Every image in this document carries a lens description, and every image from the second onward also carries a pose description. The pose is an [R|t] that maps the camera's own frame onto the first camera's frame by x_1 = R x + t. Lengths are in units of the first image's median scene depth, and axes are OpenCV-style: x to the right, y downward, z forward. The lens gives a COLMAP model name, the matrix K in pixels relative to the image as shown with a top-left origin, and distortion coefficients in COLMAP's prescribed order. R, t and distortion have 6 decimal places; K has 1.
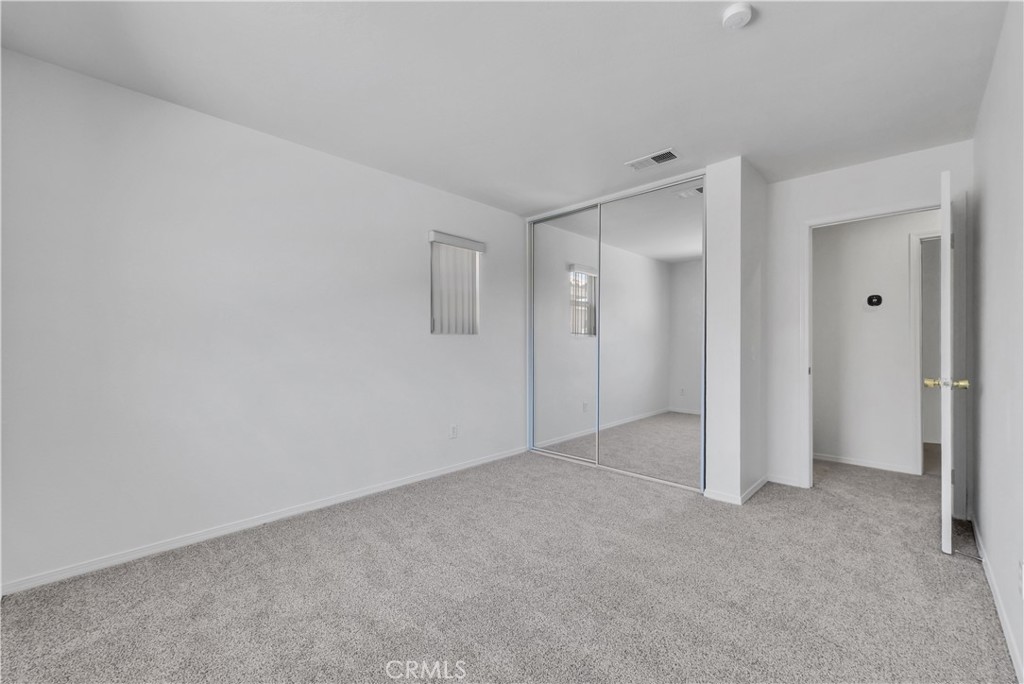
lens RADIAL K [[422.5, 0, 508.8], [0, 422.5, 345.3], [0, 0, 1]] dist [0.004734, -0.000579]
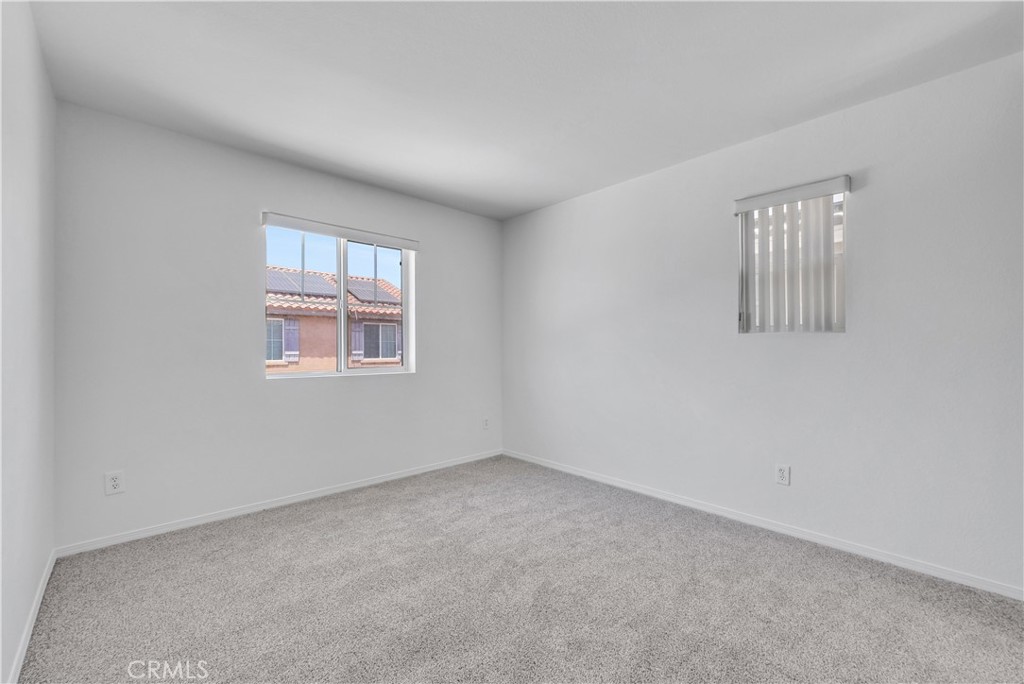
lens RADIAL K [[422.5, 0, 509.0], [0, 422.5, 343.4], [0, 0, 1]] dist [0.004734, -0.000579]
pose [[-0.061063, -0.009384, -0.998090, 0.856558], [-0.000671, 0.999956, -0.009360, -0.000589], [0.998134, 0.000098, -0.061067, 0.885221]]
